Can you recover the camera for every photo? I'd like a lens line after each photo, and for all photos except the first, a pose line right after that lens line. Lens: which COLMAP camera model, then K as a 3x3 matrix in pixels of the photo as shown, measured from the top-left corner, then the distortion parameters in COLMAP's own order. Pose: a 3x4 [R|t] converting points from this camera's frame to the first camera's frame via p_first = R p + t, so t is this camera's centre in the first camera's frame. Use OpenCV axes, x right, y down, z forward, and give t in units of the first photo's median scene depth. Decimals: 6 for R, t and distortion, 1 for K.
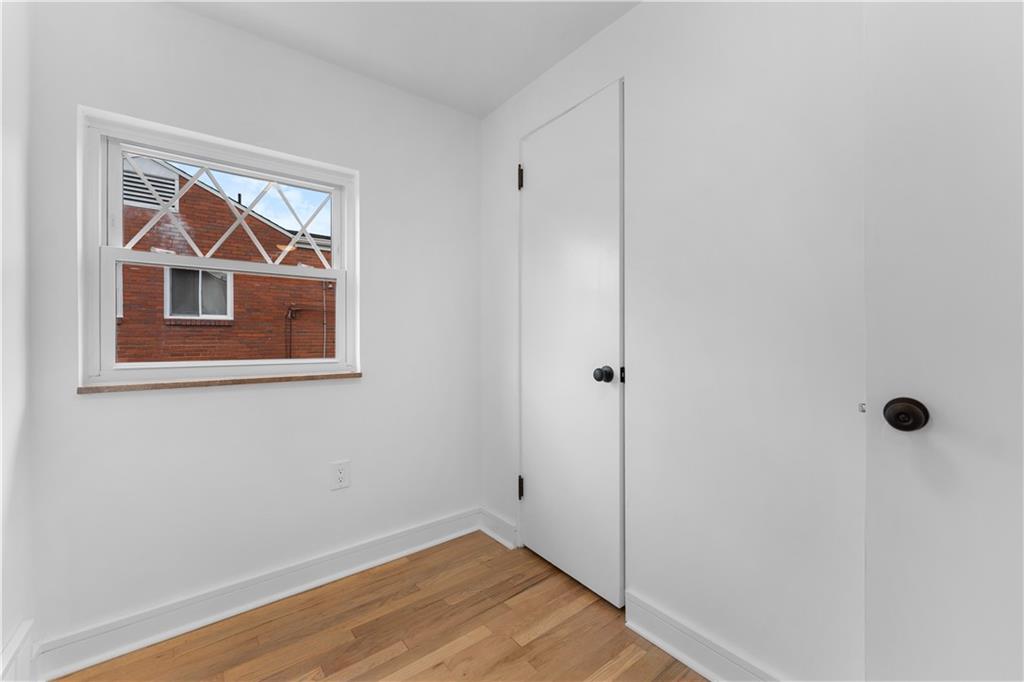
lens RADIAL K [[408.7, 0, 512.0], [0, 408.7, 341.0], [0, 0, 1]] dist [0.001841, 0.000345]
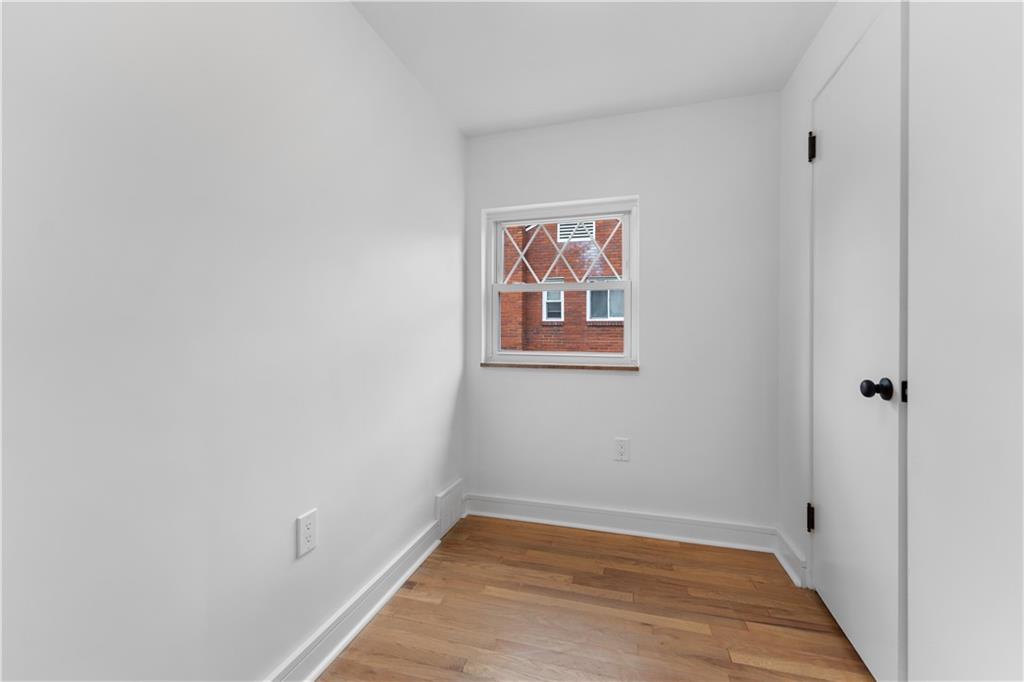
lens RADIAL K [[408.7, 0, 512.0], [0, 408.7, 341.0], [0, 0, 1]] dist [0.001841, 0.000345]
pose [[0.595540, 0.016228, -0.803162, 0.391984], [-0.012141, 0.999864, 0.011199, -0.005845], [0.803234, 0.003082, 0.595656, 0.011751]]
